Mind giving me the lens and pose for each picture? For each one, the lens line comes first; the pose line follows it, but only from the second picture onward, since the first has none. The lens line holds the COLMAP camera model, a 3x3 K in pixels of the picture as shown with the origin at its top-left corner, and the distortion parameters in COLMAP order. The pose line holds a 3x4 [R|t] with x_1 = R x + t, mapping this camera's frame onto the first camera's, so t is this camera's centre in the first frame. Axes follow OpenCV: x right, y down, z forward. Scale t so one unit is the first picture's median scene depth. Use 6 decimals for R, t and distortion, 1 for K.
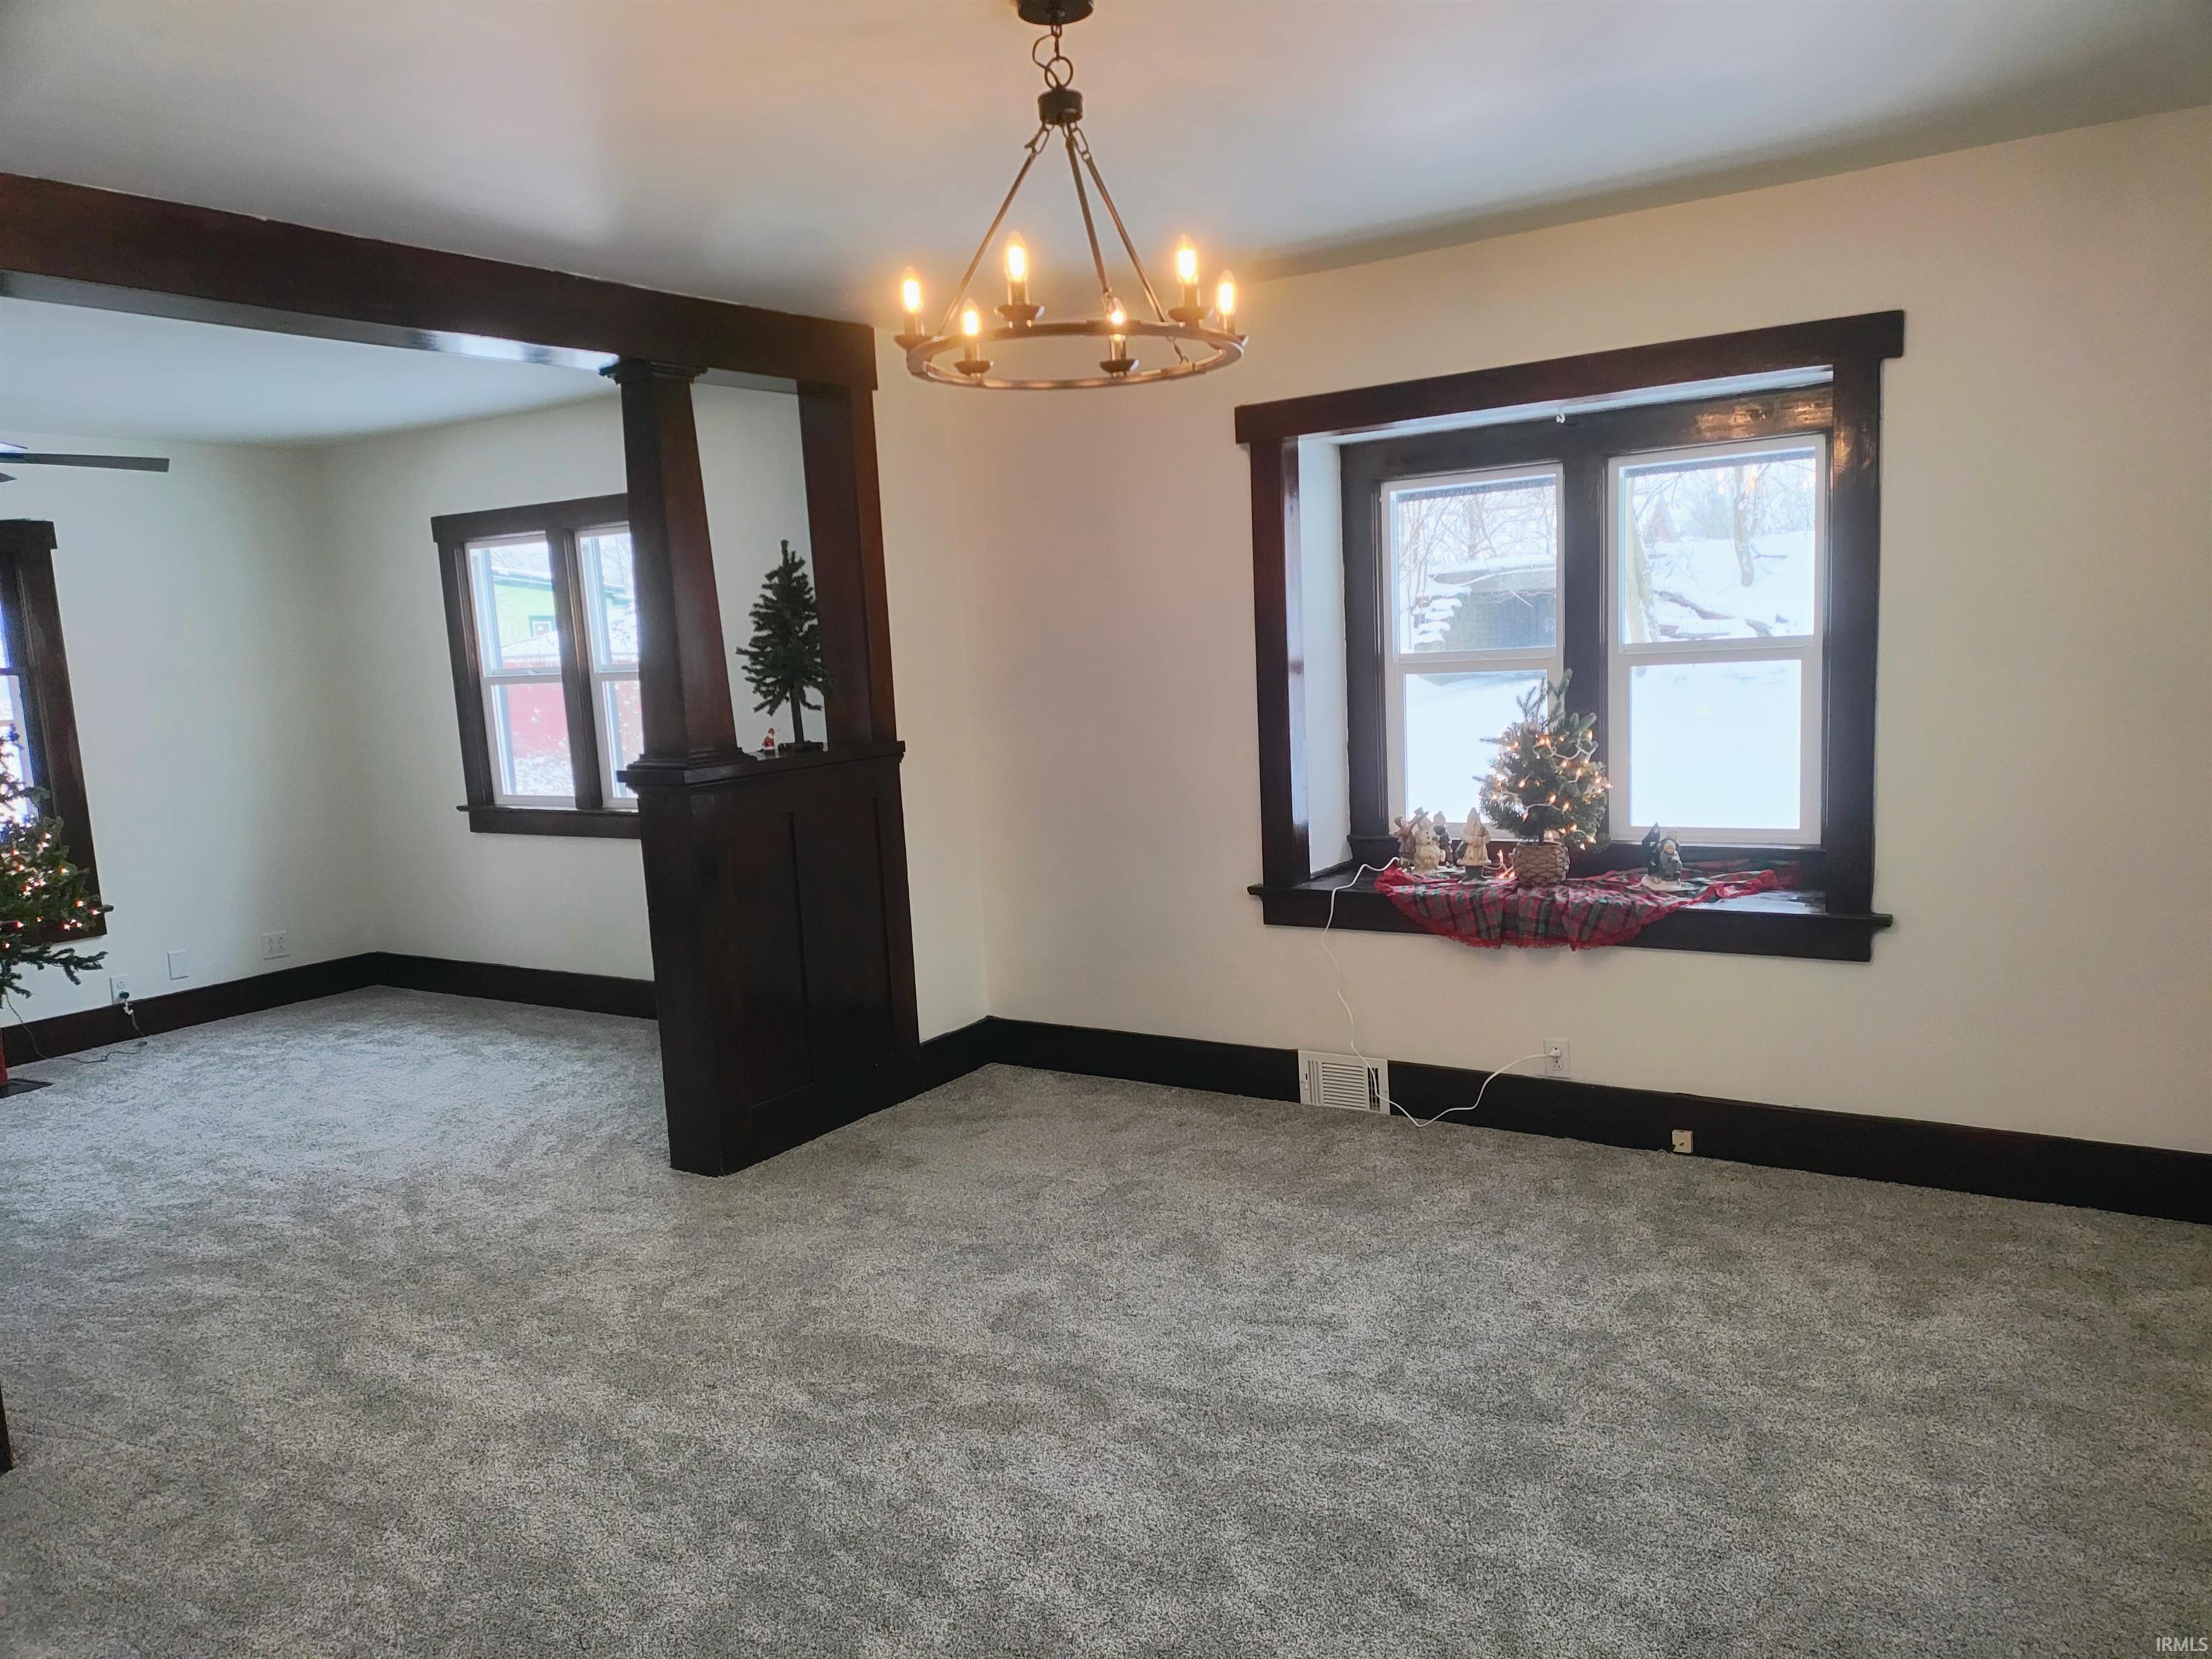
lens RADIAL K [[1605.2, 0, 1130.6], [0, 1605.2, 809.1], [0, 0, 1]] dist [0.083609, -0.081445]
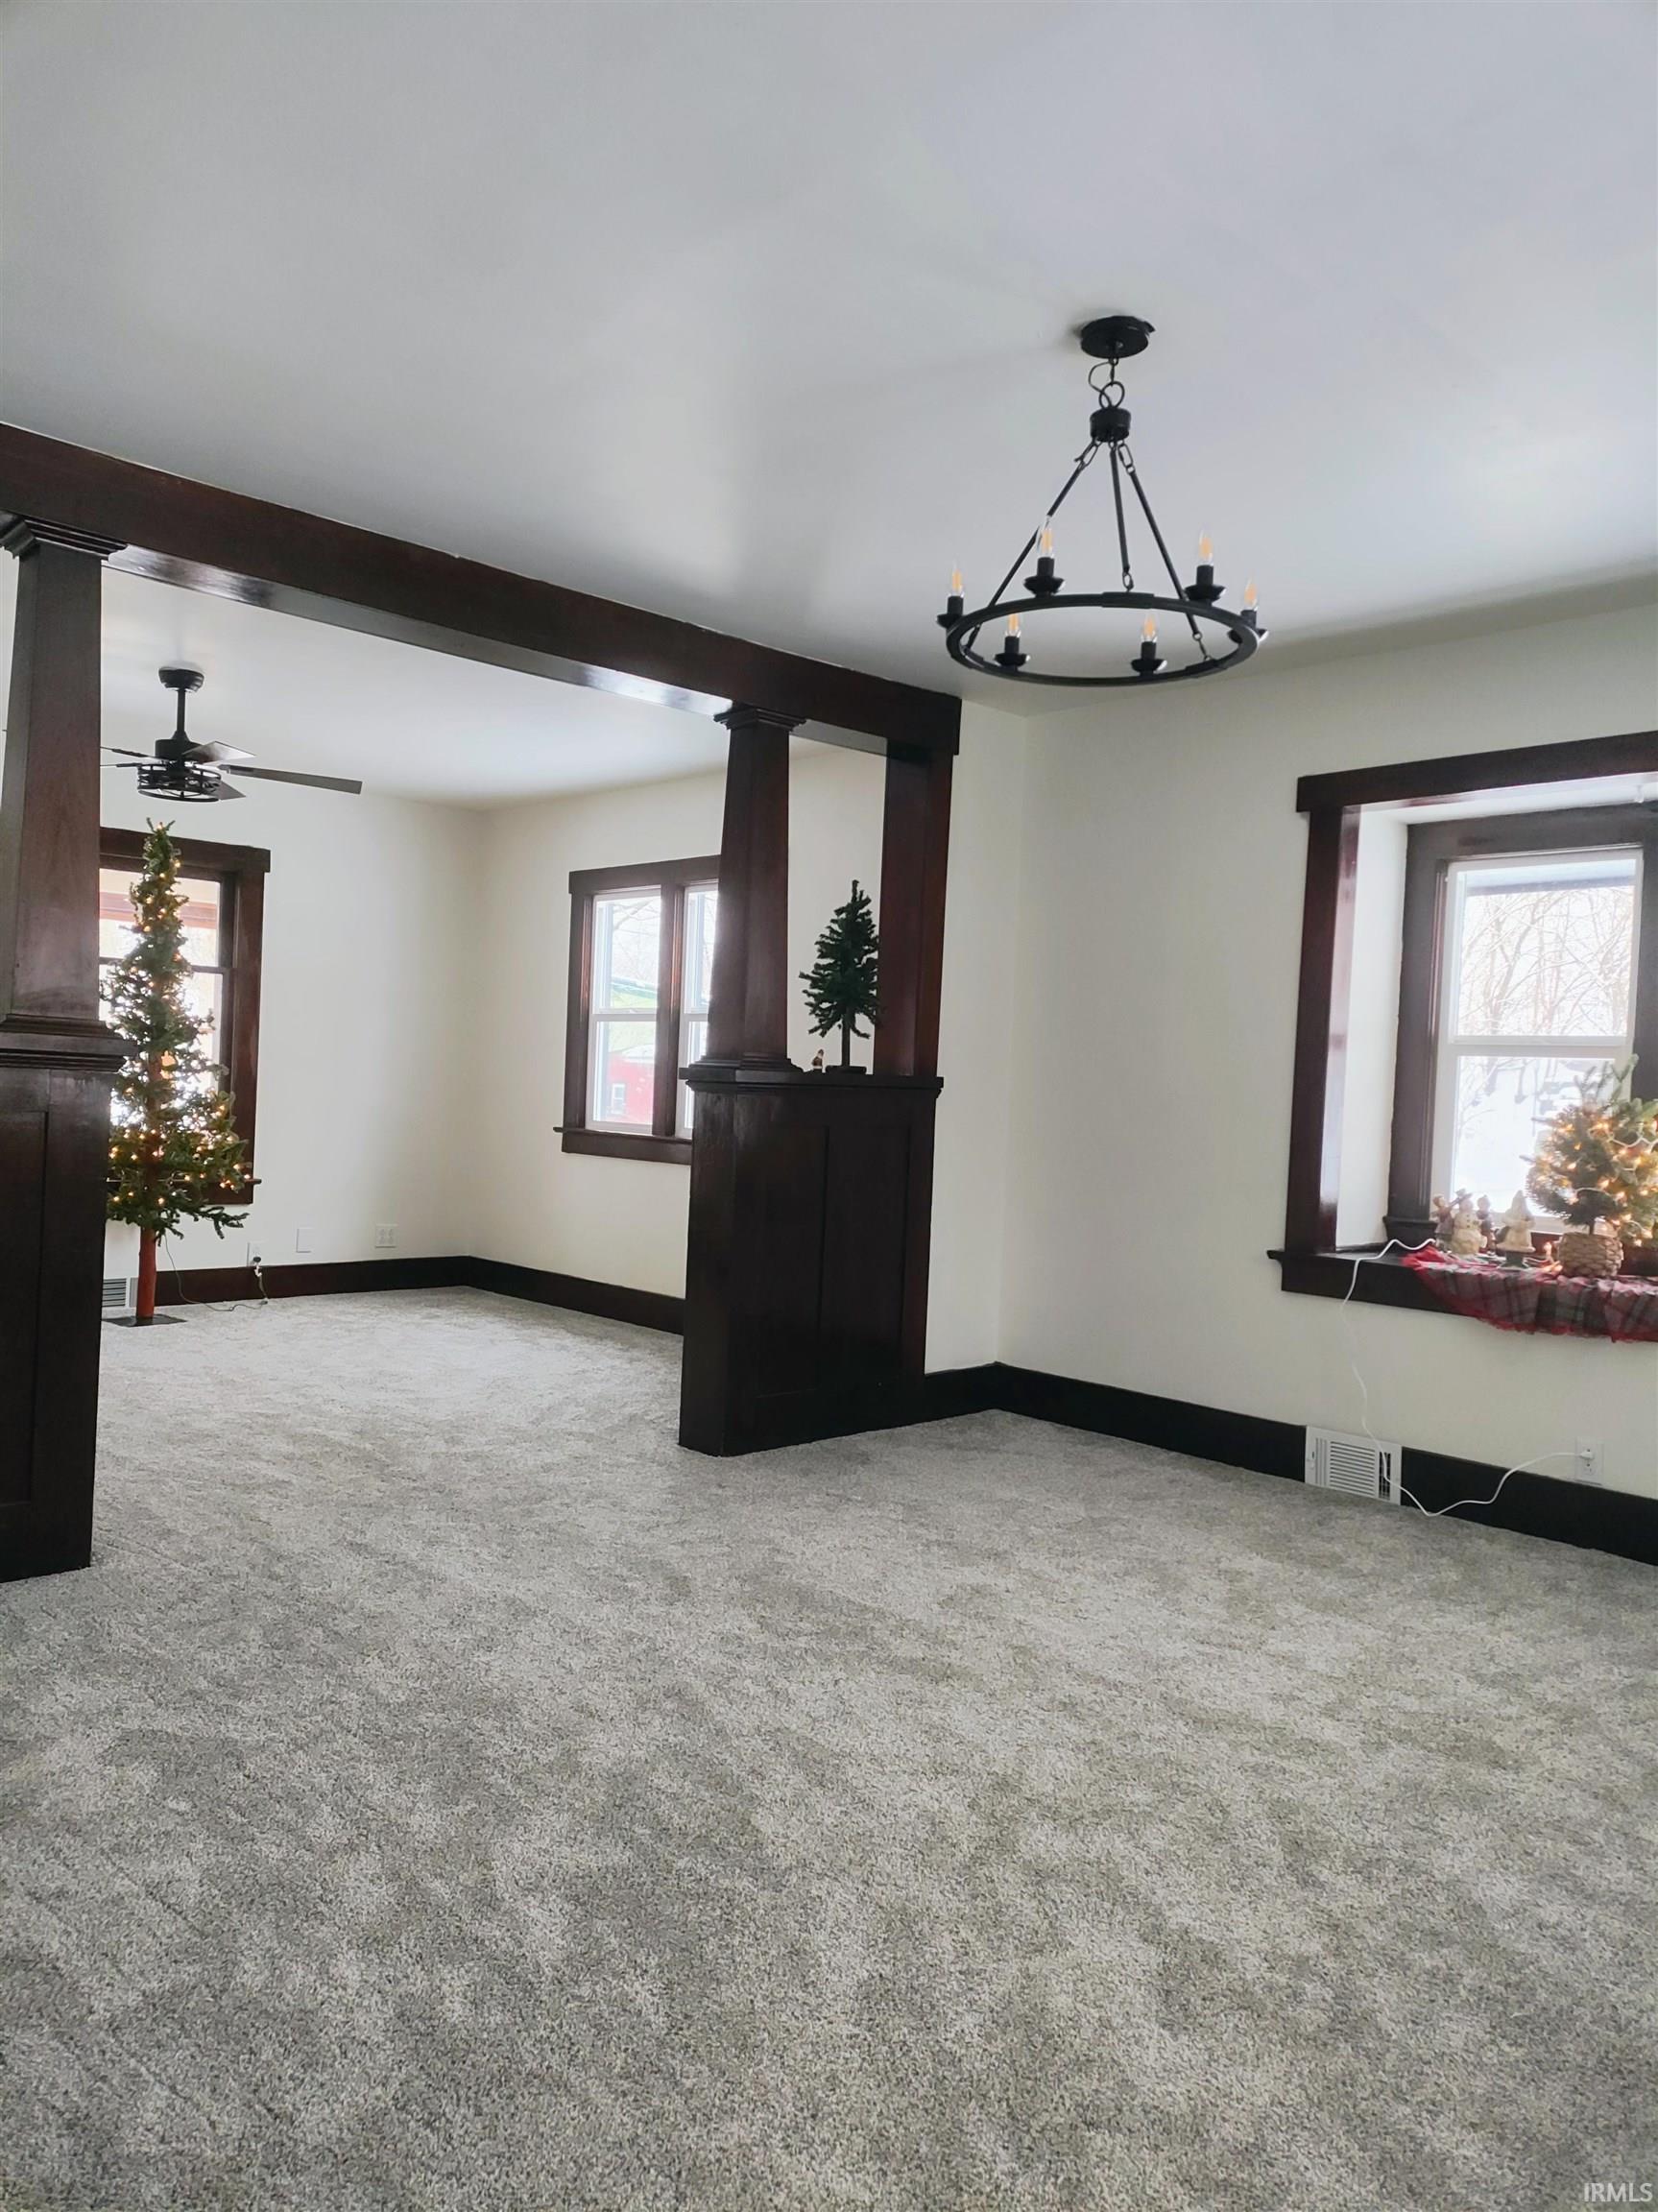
lens RADIAL K [[1605.2, 0, 851.5], [0, 1605.2, 1053.5], [0, 0, 1]] dist [0.083609, -0.081445]
pose [[0.968859, 0.093008, -0.229483, 0.042000], [-0.120872, 0.986500, -0.110488, 0.070041], [0.216108, 0.134785, 0.967021, -0.025532]]
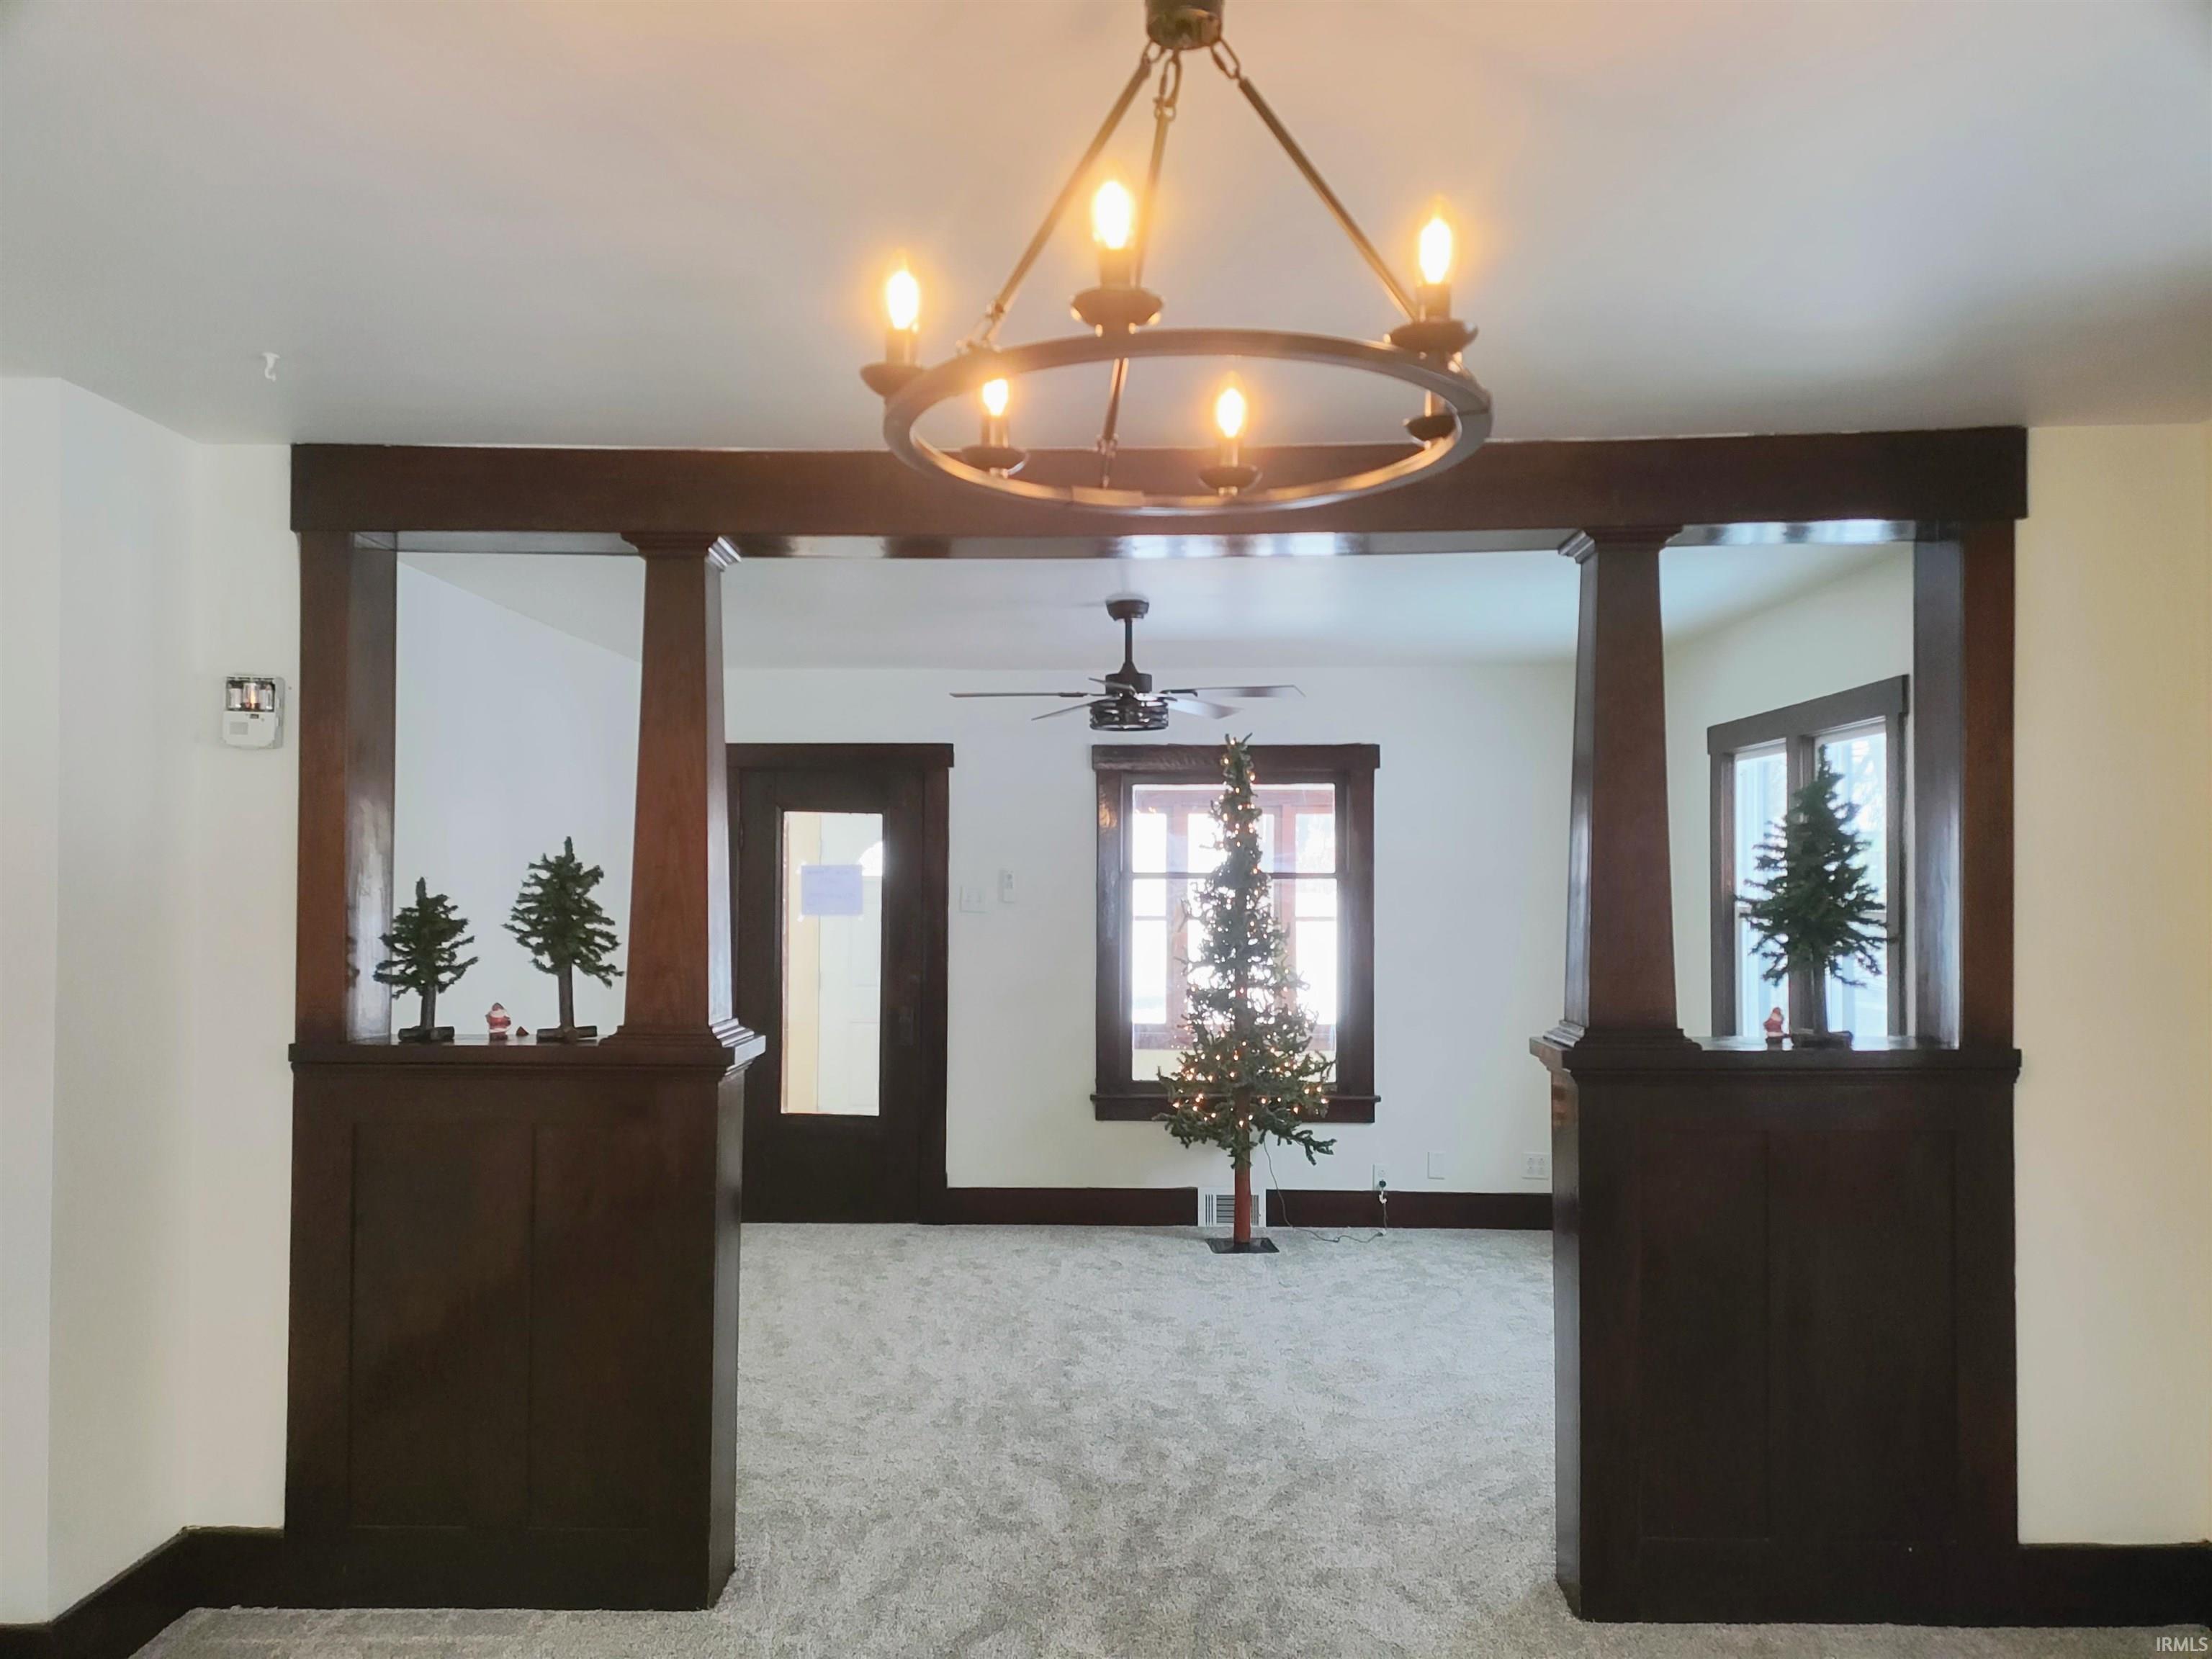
lens RADIAL K [[1605.2, 0, 1046.5], [0, 1605.2, 827.1], [0, 0, 1]] dist [0.083609, -0.081445]
pose [[0.532123, 0.025371, -0.846287, 0.216351], [-0.122439, 0.991350, -0.047266, -0.056880], [0.837767, 0.128770, 0.530626, 0.347910]]
